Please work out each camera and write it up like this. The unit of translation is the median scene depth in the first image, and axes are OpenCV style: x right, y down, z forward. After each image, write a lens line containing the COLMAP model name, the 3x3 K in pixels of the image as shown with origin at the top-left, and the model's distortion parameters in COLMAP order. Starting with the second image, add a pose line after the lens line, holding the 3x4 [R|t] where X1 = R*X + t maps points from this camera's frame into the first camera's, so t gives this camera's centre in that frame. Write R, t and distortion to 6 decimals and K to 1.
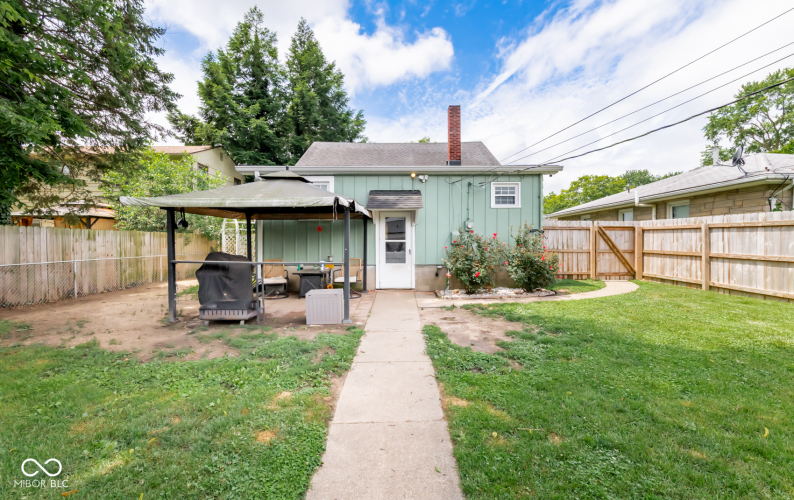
lens RADIAL K [[351.5, 0, 408.1], [0, 351.5, 242.5], [0, 0, 1]] dist [0.014722, -0.001369]
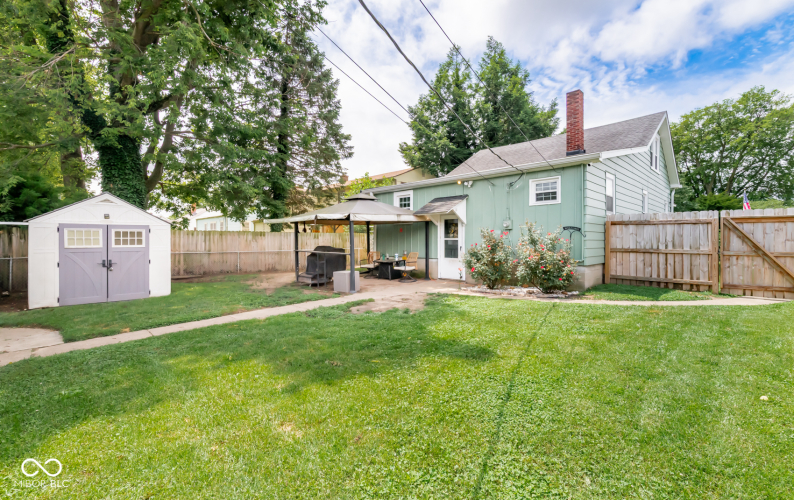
lens RADIAL K [[351.5, 0, 401.4], [0, 351.5, 241.0], [0, 0, 1]] dist [0.014722, -0.001369]
pose [[0.704477, 0.003737, -0.709717, 0.581922], [0.001660, 0.999975, 0.006914, -0.005521], [0.709725, -0.006049, 0.704453, 0.036565]]
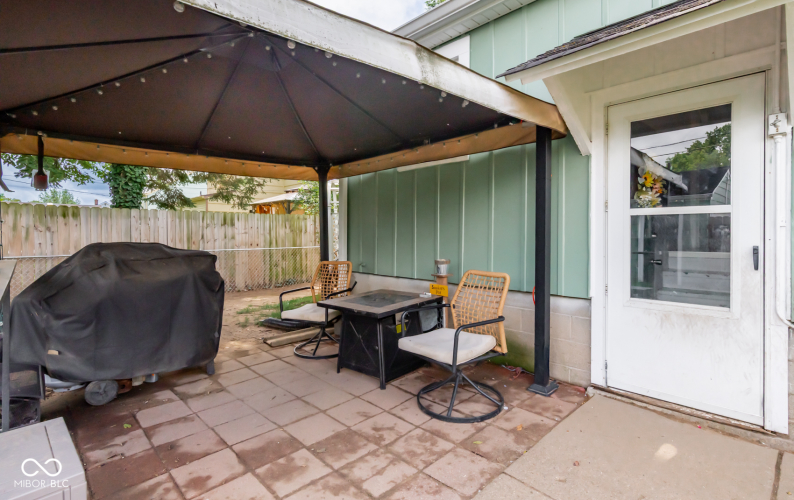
lens RADIAL K [[384.9, 0, 399.7], [0, 384.9, 241.9], [0, 0, 1]] dist [0.002521, -0.000010]
pose [[0.672084, 0.015193, -0.740319, 0.028271], [0.000302, 0.999784, 0.020792, 0.010036], [0.740475, -0.014198, 0.671934, 0.571947]]
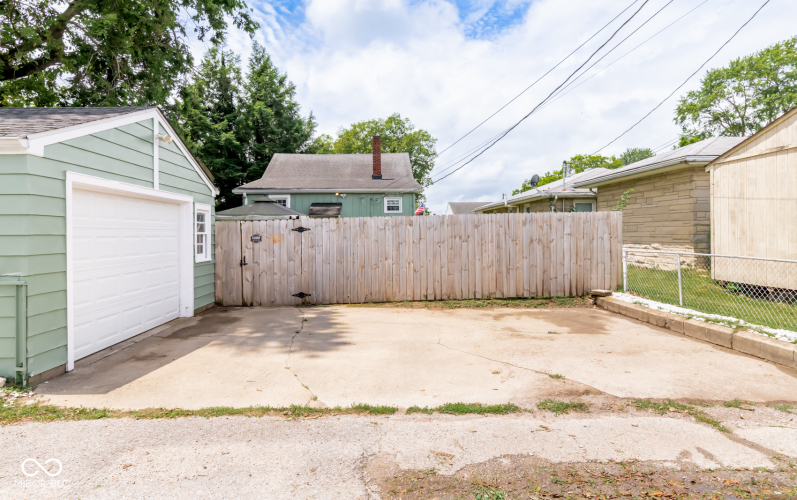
lens RADIAL K [[441.9, 0, 382.8], [0, 441.9, 244.8], [0, 0, 1]] dist [0.005203, -0.001952]
pose [[0.999987, -0.003362, 0.003829, 0.187164], [0.003251, 0.999585, 0.028626, -0.005791], [-0.003924, -0.028613, 0.999583, -0.946210]]
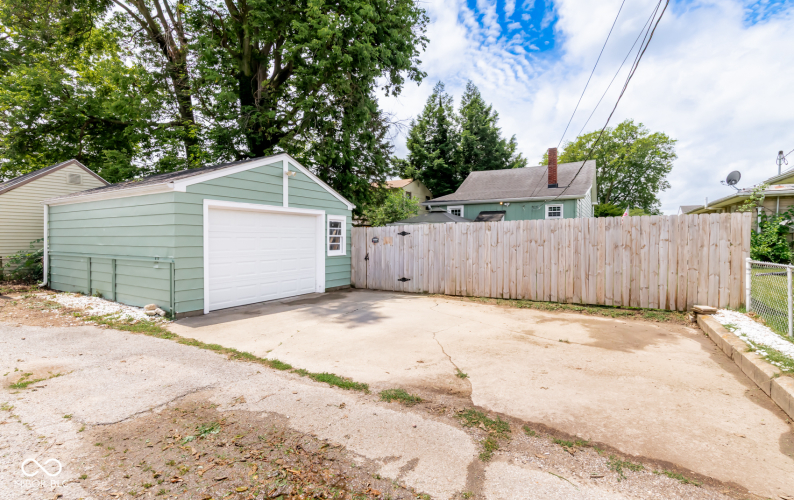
lens RADIAL K [[361.5, 0, 395.6], [0, 361.5, 251.9], [0, 0, 1]] dist [0.003364, 0.000394]
pose [[0.847801, 0.026859, -0.529634, 0.490254], [-0.004181, 0.999024, 0.043971, -0.005296], [0.530298, -0.035064, 0.847086, -0.860518]]
